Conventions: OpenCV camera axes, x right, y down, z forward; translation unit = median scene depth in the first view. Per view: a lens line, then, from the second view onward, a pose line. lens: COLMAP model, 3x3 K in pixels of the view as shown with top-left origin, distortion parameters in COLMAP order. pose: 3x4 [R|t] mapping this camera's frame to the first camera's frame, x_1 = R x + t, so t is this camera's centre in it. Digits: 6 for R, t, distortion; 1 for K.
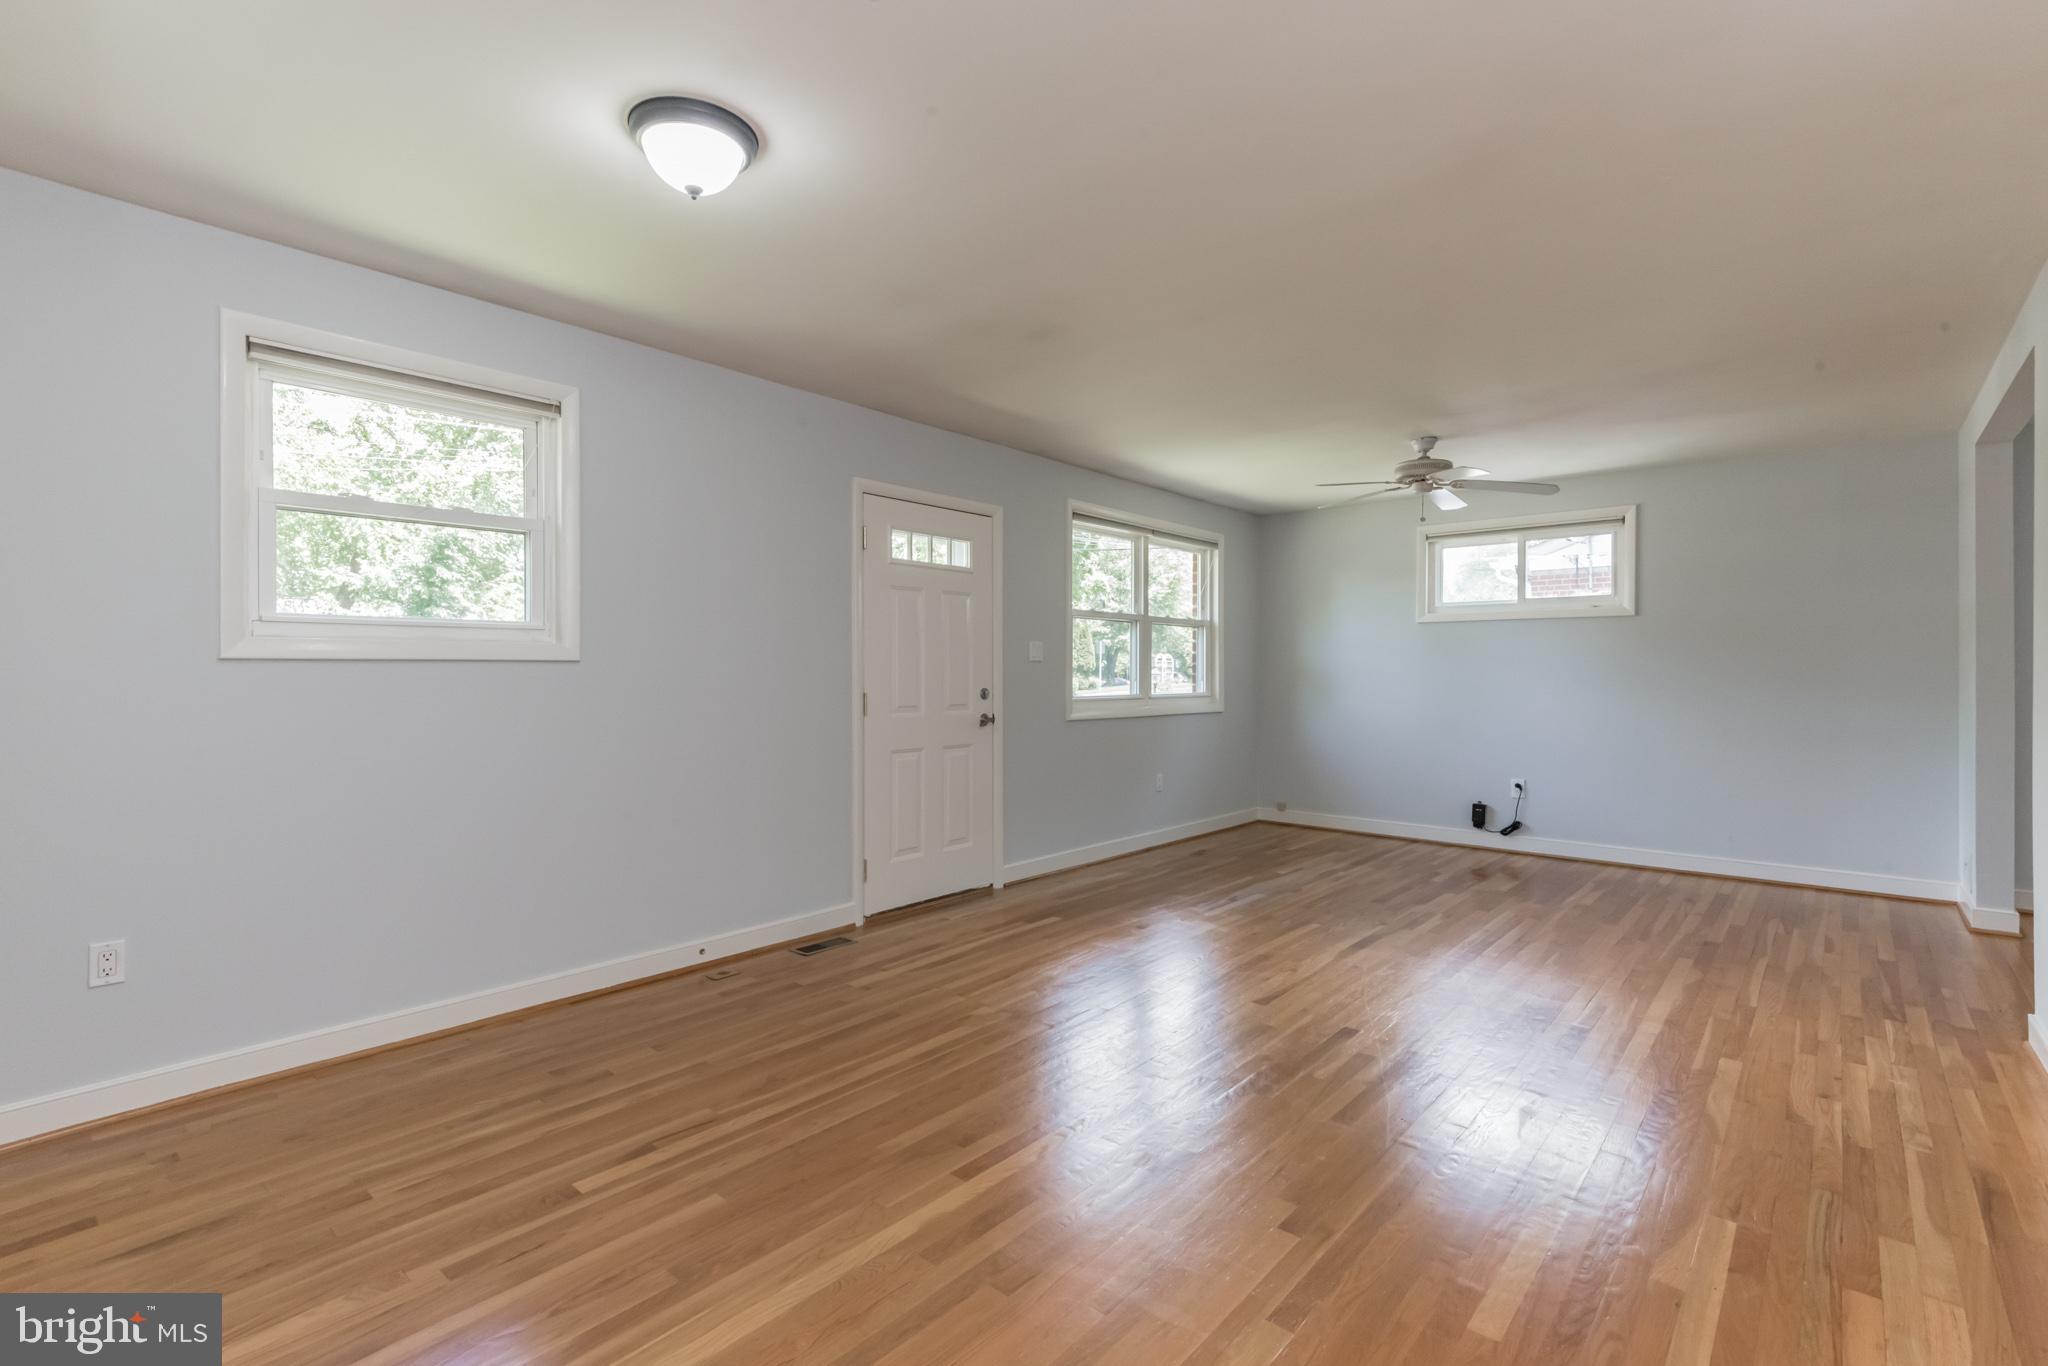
lens RADIAL K [[893.4, 0, 1053.6], [0, 893.4, 671.7], [0, 0, 1]] dist [0.017812, -0.005807]
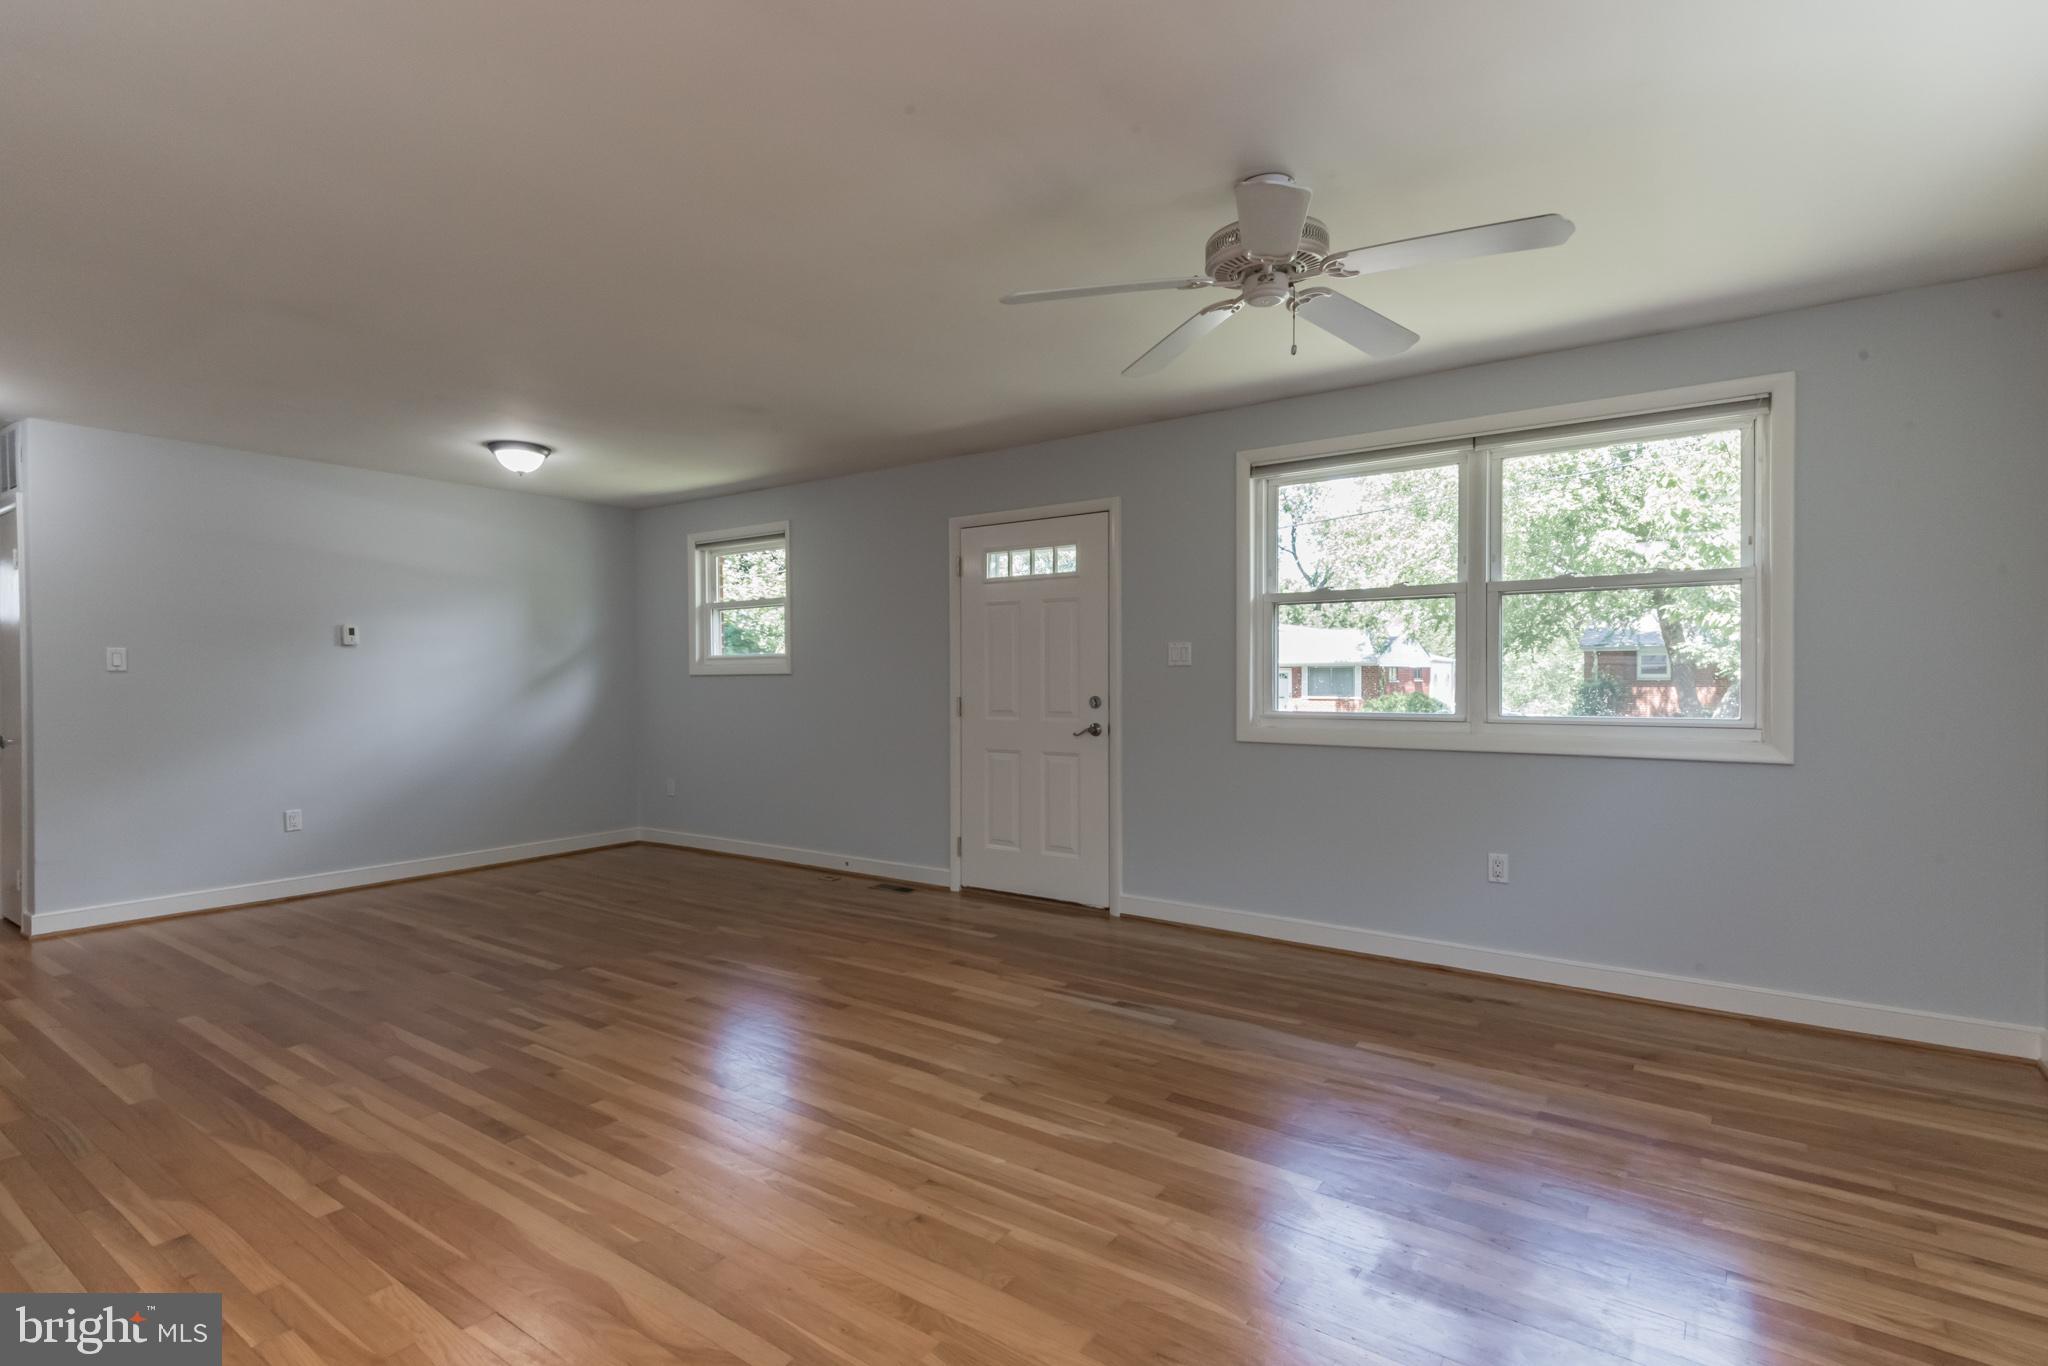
lens RADIAL K [[893.4, 0, 1017.6], [0, 893.4, 679.9], [0, 0, 1]] dist [0.017812, -0.005807]
pose [[0.141690, -0.001202, -0.989910, 0.936106], [0.006468, 0.999979, -0.000288, 0.001300], [0.989890, -0.006362, 0.141695, 0.872813]]
